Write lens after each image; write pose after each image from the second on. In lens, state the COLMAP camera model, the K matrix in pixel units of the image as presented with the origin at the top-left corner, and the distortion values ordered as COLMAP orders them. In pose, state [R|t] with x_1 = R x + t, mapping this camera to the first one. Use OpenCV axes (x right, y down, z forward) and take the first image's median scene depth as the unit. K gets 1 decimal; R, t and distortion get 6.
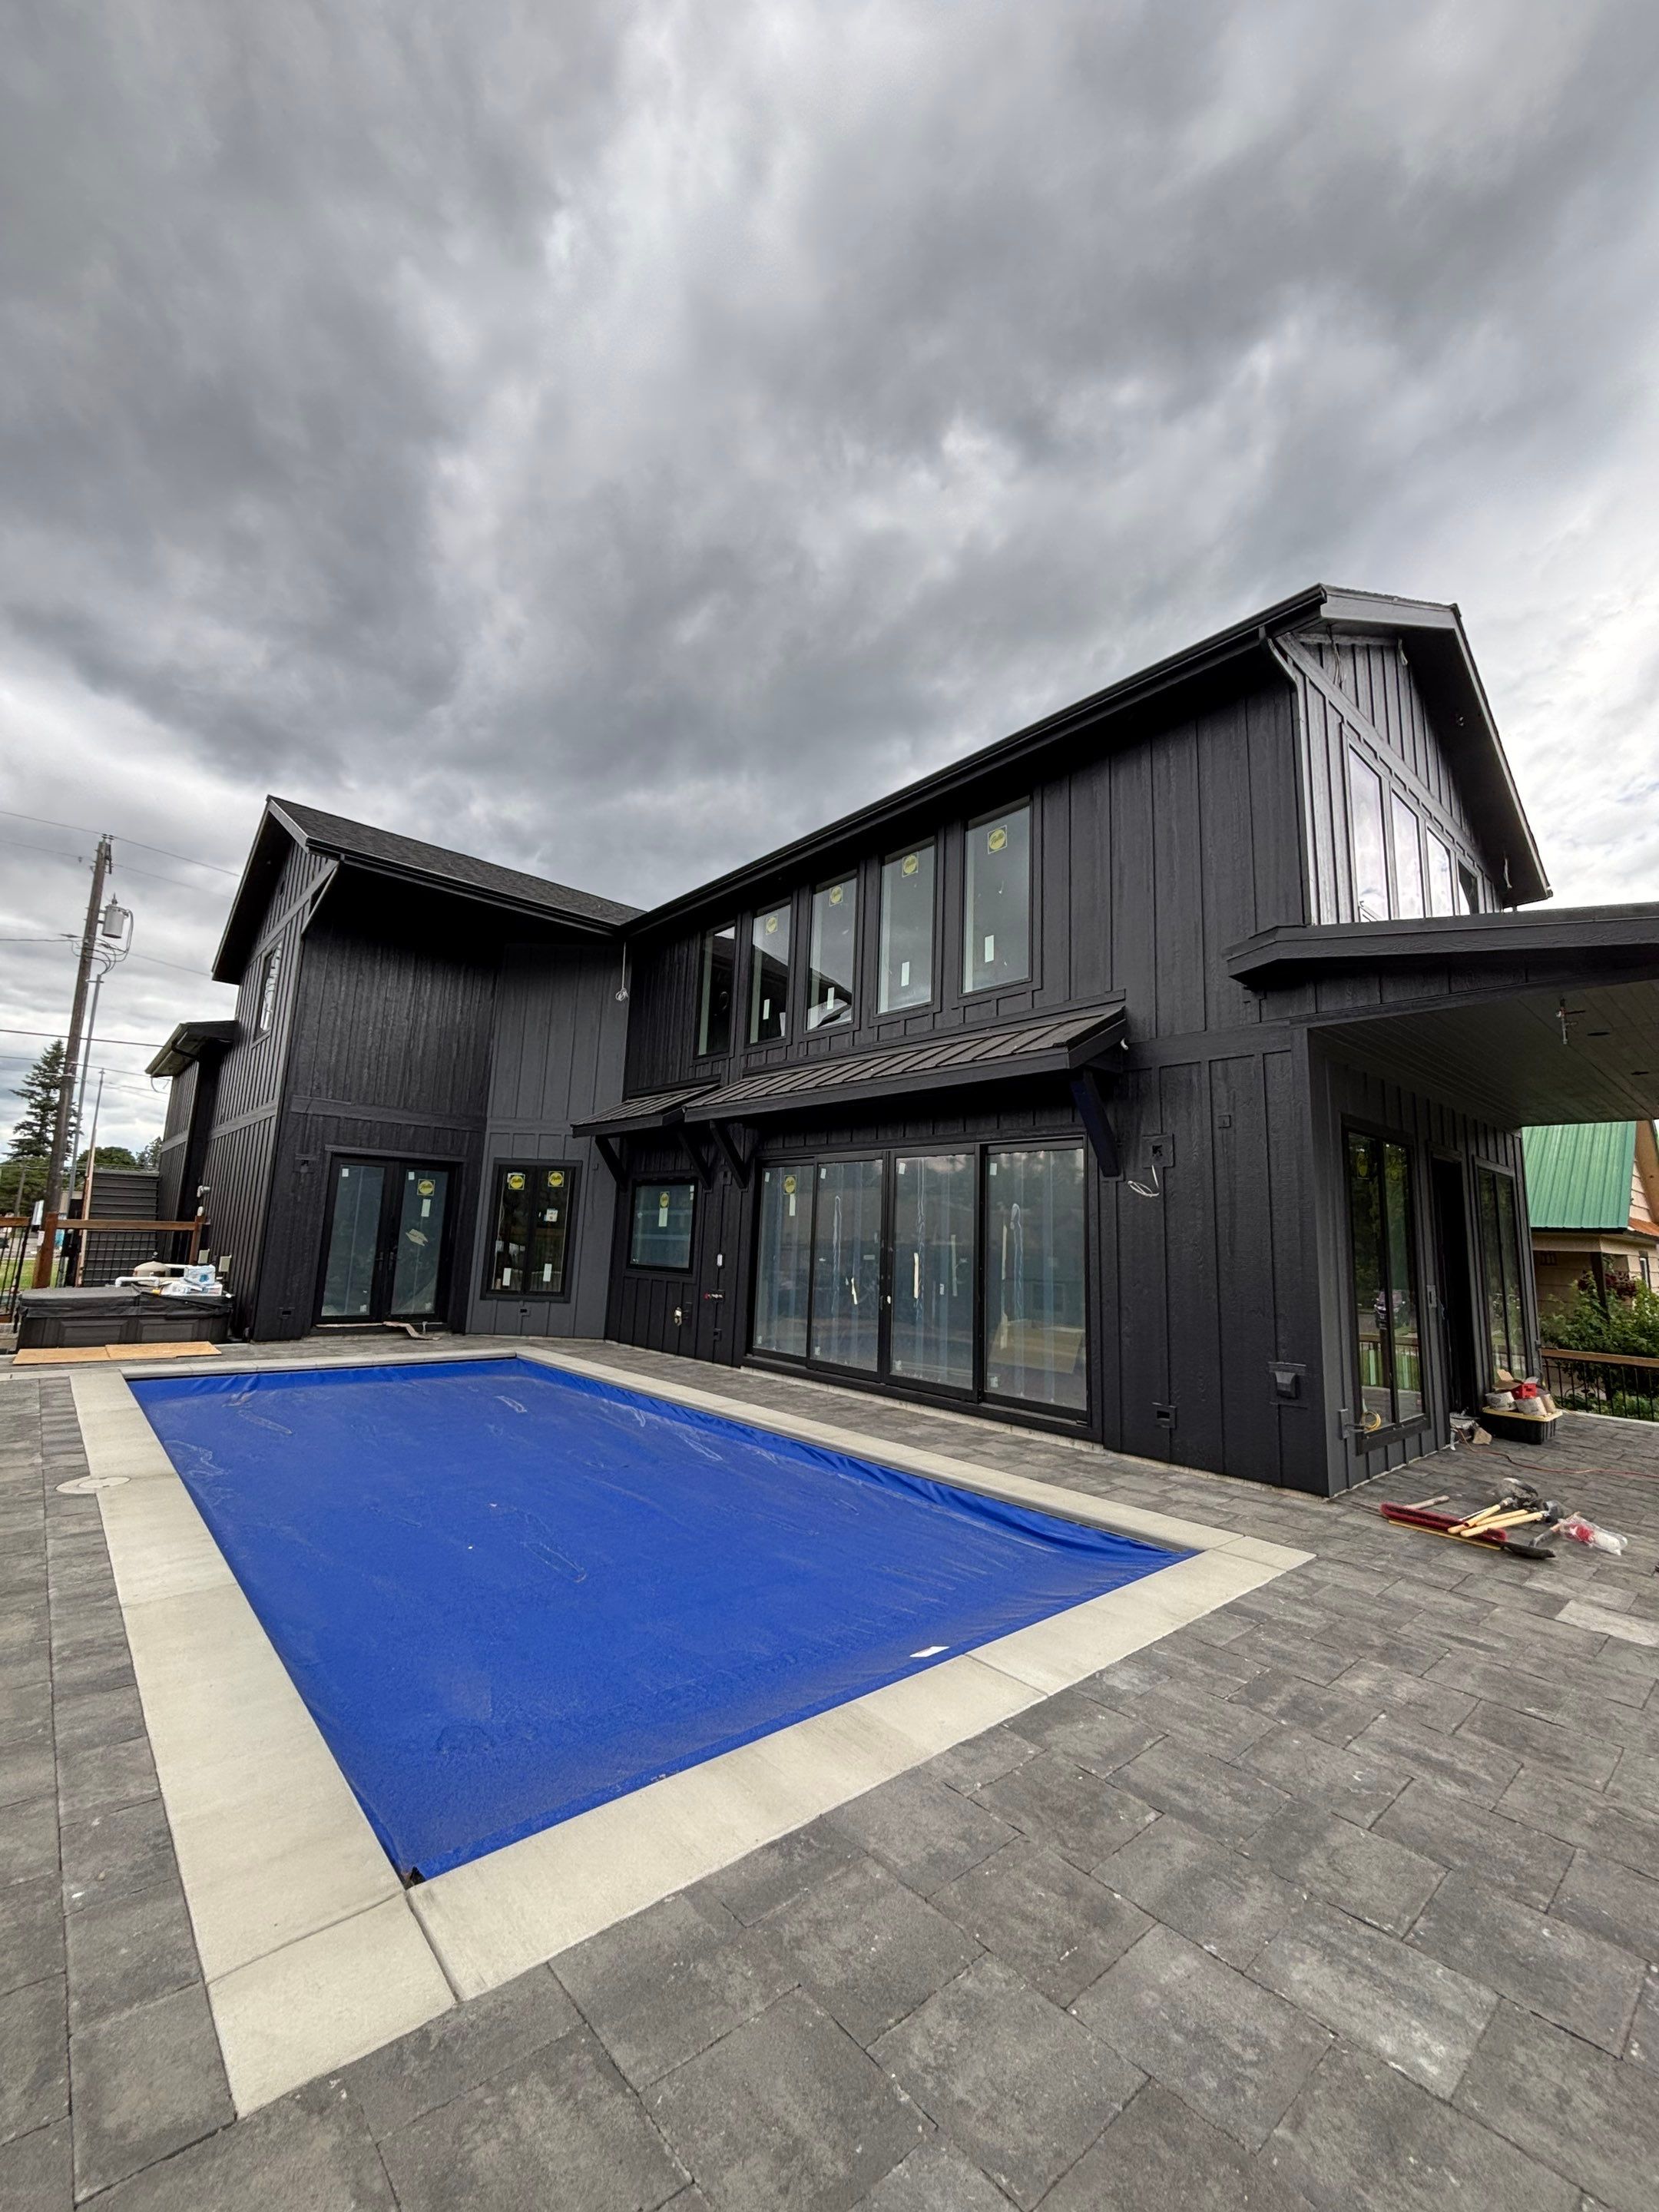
lens RADIAL K [[895.5, 0, 828.3], [0, 895.5, 1078.4], [0, 0, 1]] dist [-0.011859, 0.000852]
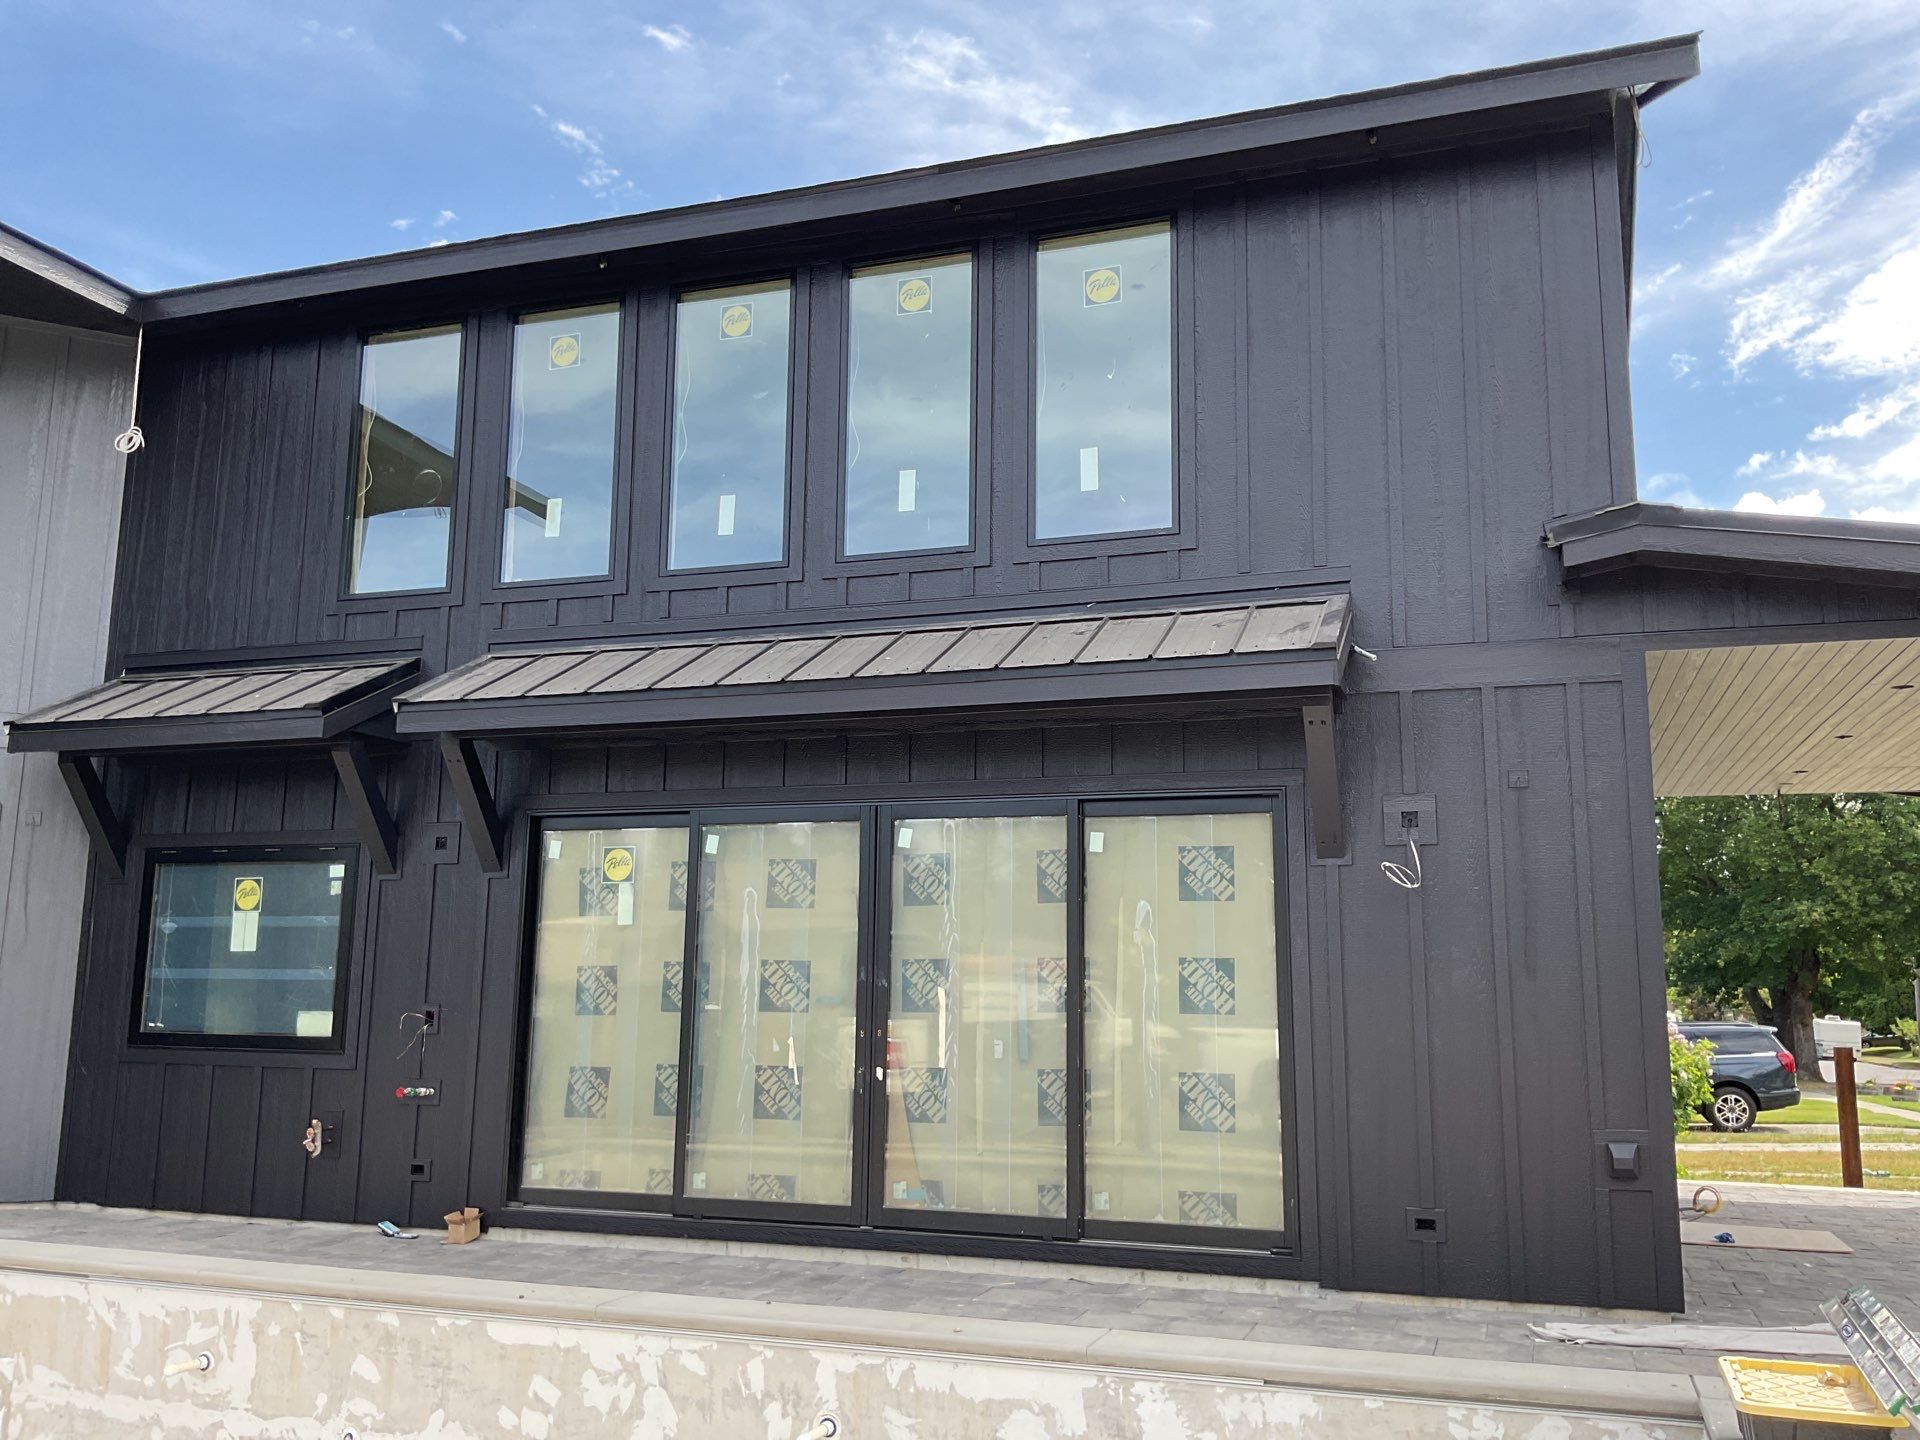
lens RADIAL K [[1620.7, 0, 946.3], [0, 1620.7, 703.1], [0, 0, 1]] dist [-0.003076, -0.029300]
pose [[0.871077, 0.058107, 0.487697, -0.282289], [-0.066816, 0.997765, 0.000461, 0.010539], [-0.486580, -0.032987, 0.873013, 0.080085]]
